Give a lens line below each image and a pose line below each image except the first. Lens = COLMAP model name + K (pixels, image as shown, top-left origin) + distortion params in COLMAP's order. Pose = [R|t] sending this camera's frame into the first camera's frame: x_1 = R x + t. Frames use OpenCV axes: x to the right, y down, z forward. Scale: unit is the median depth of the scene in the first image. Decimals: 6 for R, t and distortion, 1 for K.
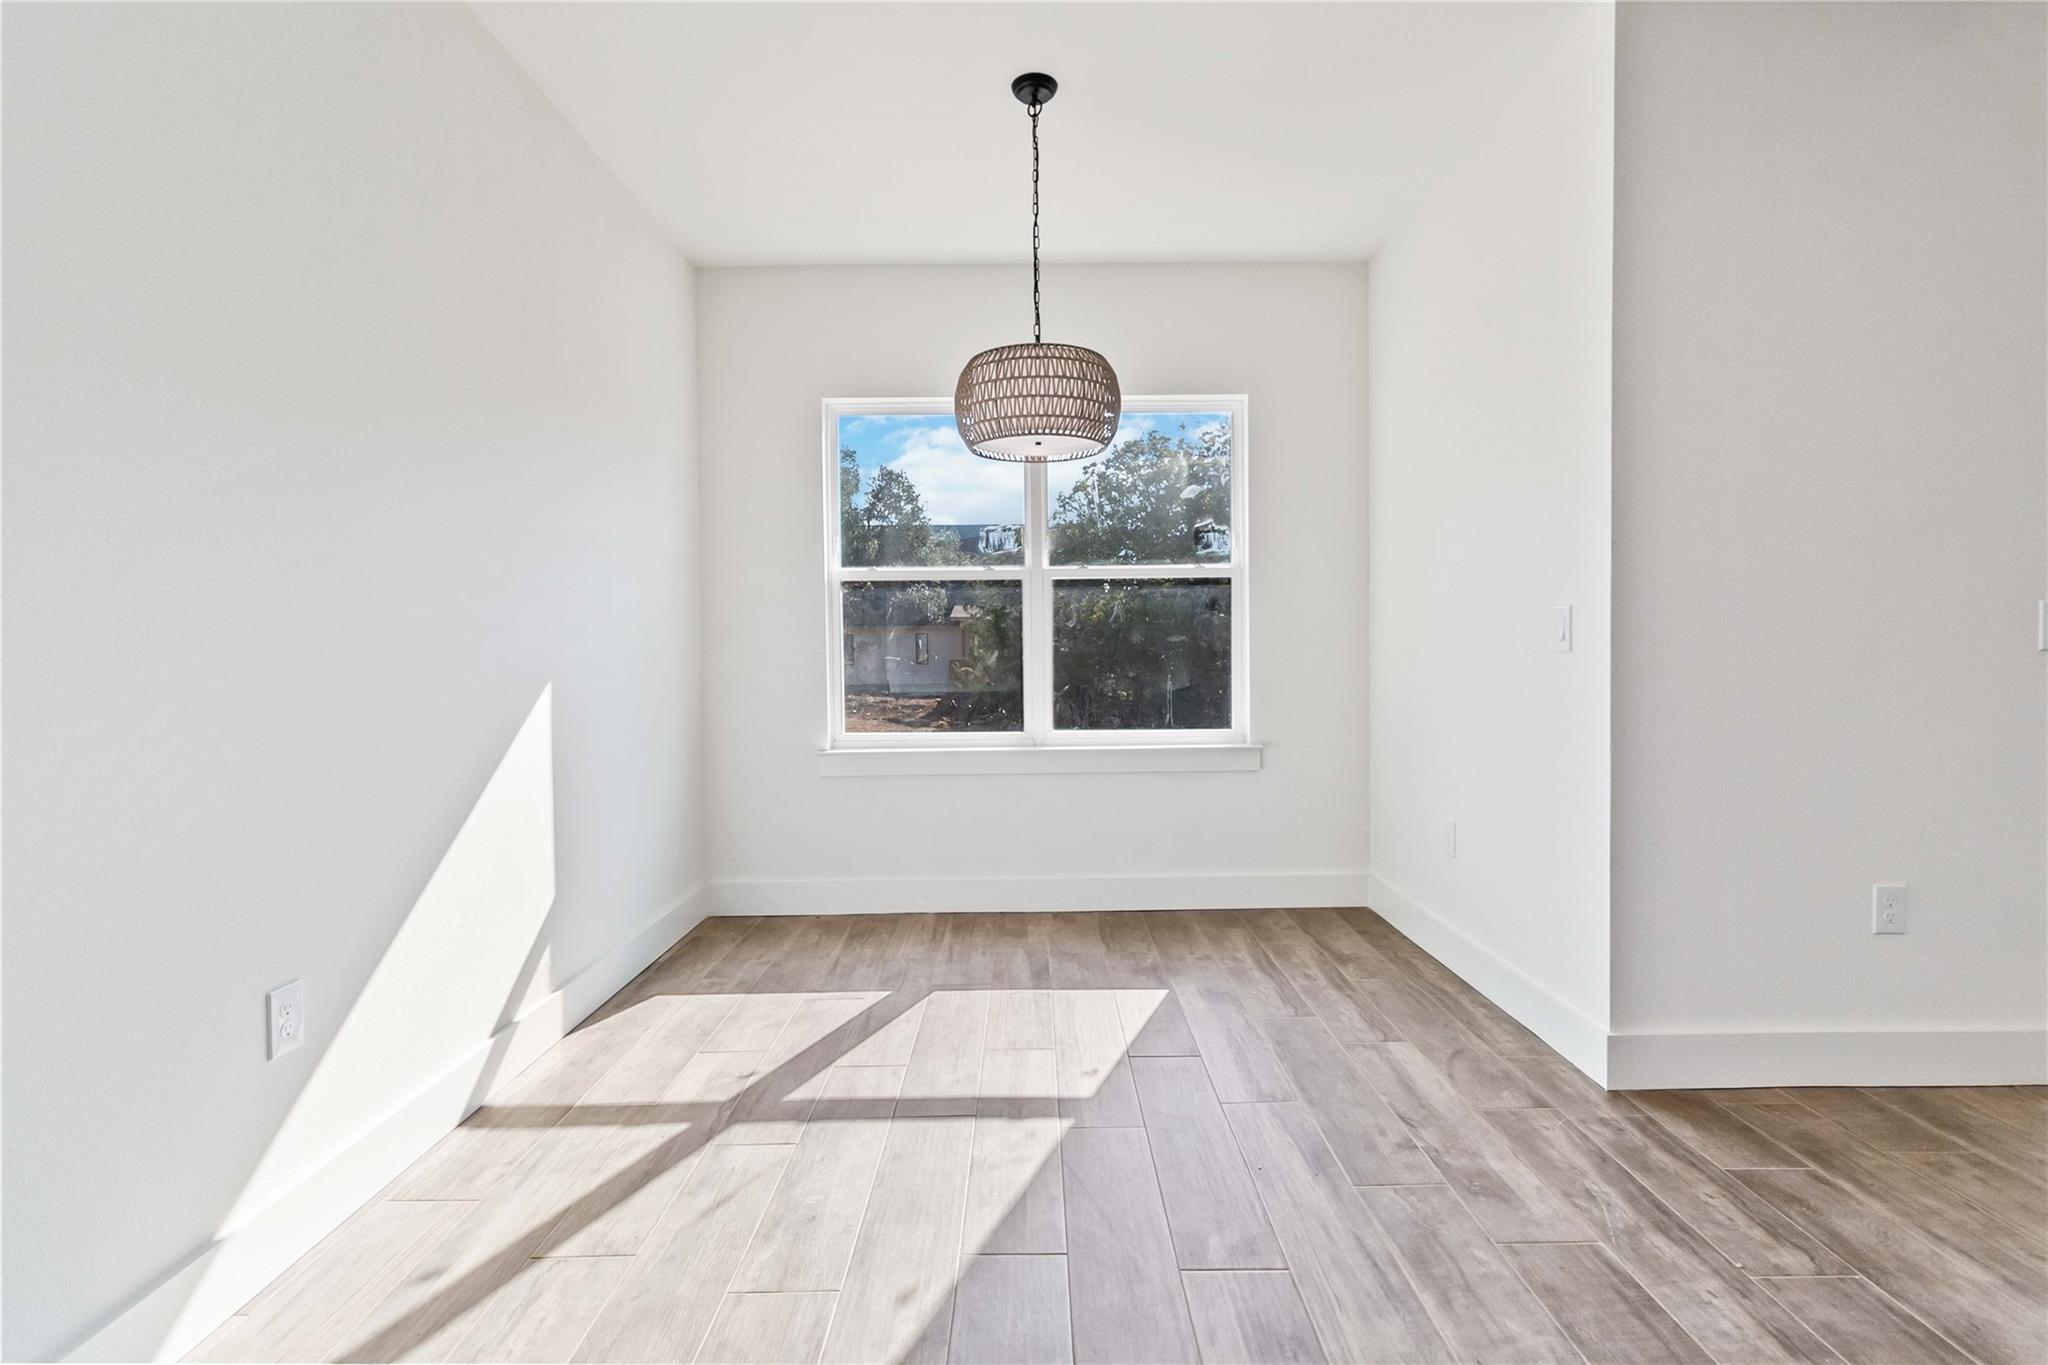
lens RADIAL K [[954.2, 0, 1032.8], [0, 954.2, 675.2], [0, 0, 1]] dist [0.000851, 0.000305]
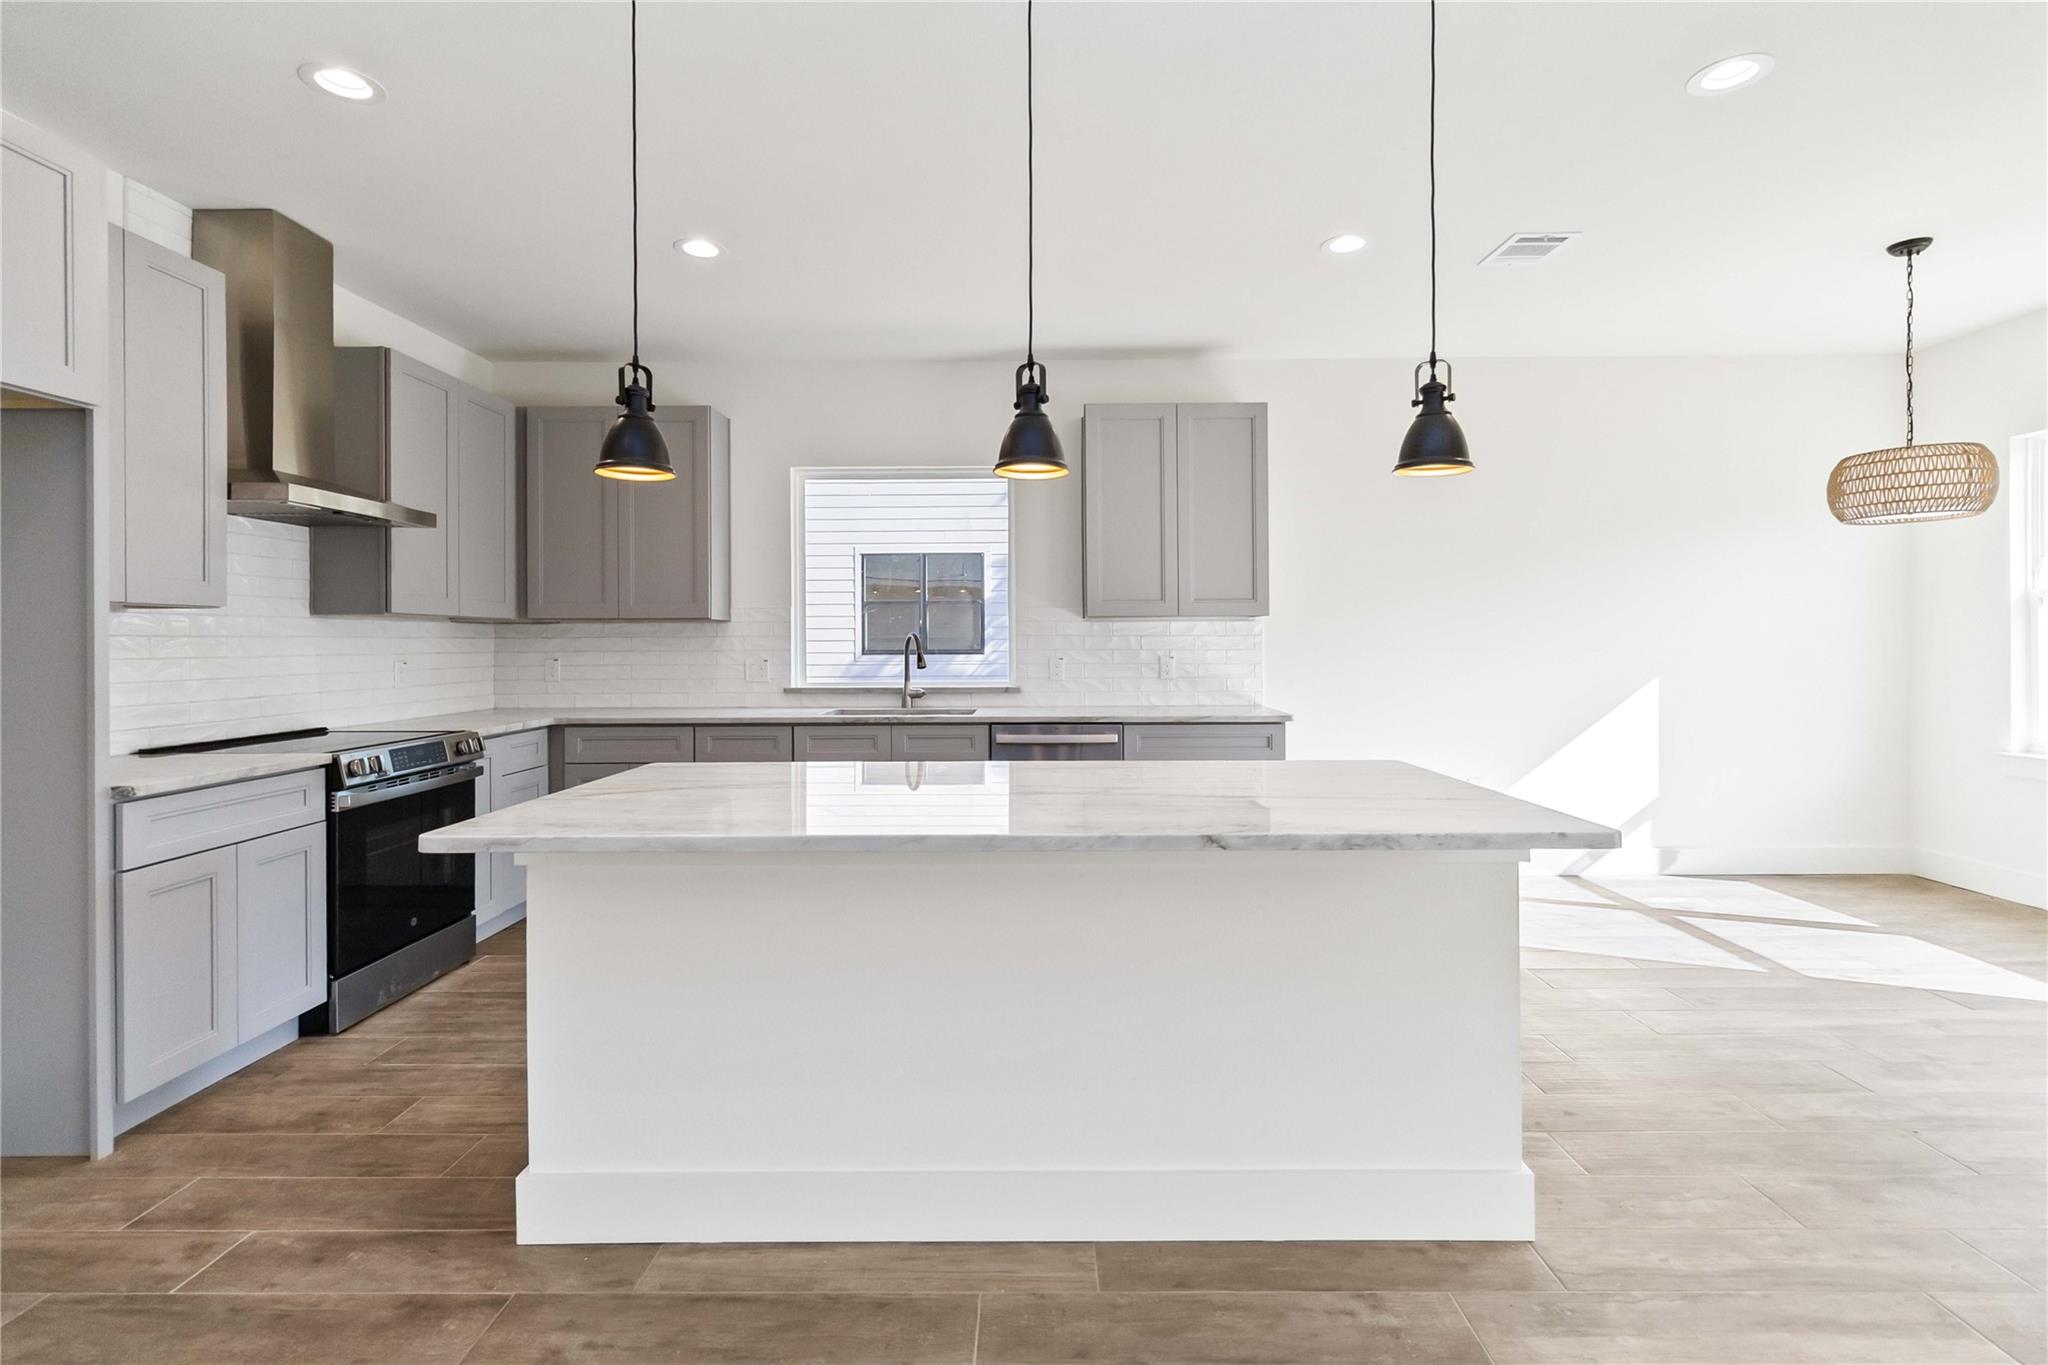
lens RADIAL K [[965.2, 0, 1034.7], [0, 965.2, 638.0], [0, 0, 1]] dist [0.003246, 0.000841]
pose [[-0.009039, 0.007513, -0.999931, 0.906124], [-0.021518, 0.999739, 0.007706, -0.038883], [0.999728, 0.021586, -0.008875, -0.122328]]
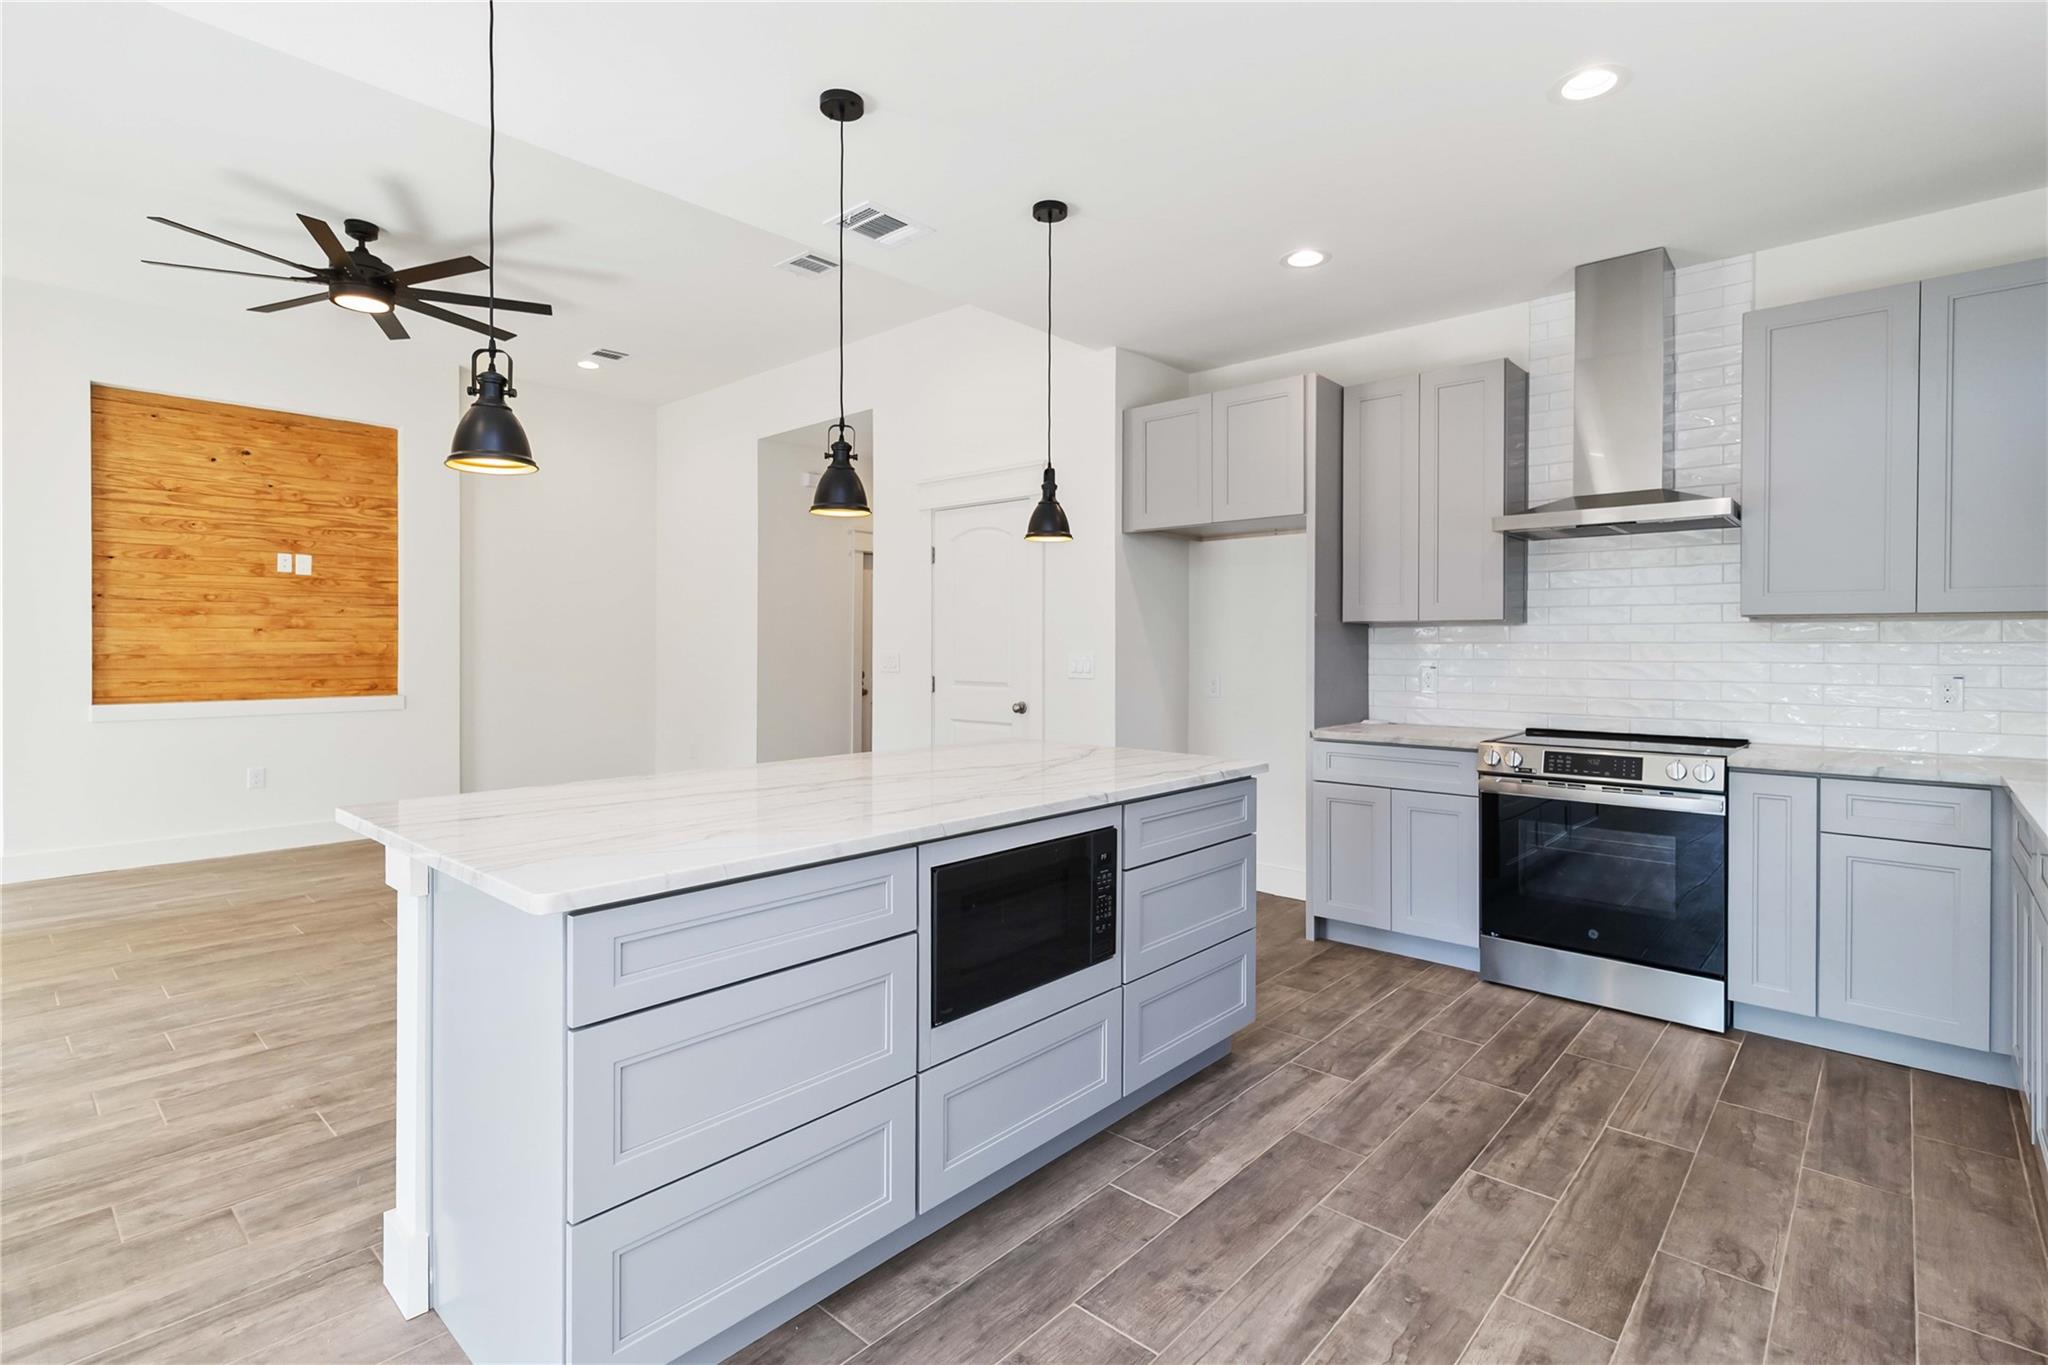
lens RADIAL K [[970.0, 0, 1032.6], [0, 970.0, 651.0], [0, 0, 1]] dist [0.002681, 0.000955]
pose [[-0.740373, 0.003799, 0.672186, -0.129232], [0.021424, 0.999609, 0.017948, -0.040007], [-0.671855, 0.027689, -0.740165, 0.261196]]
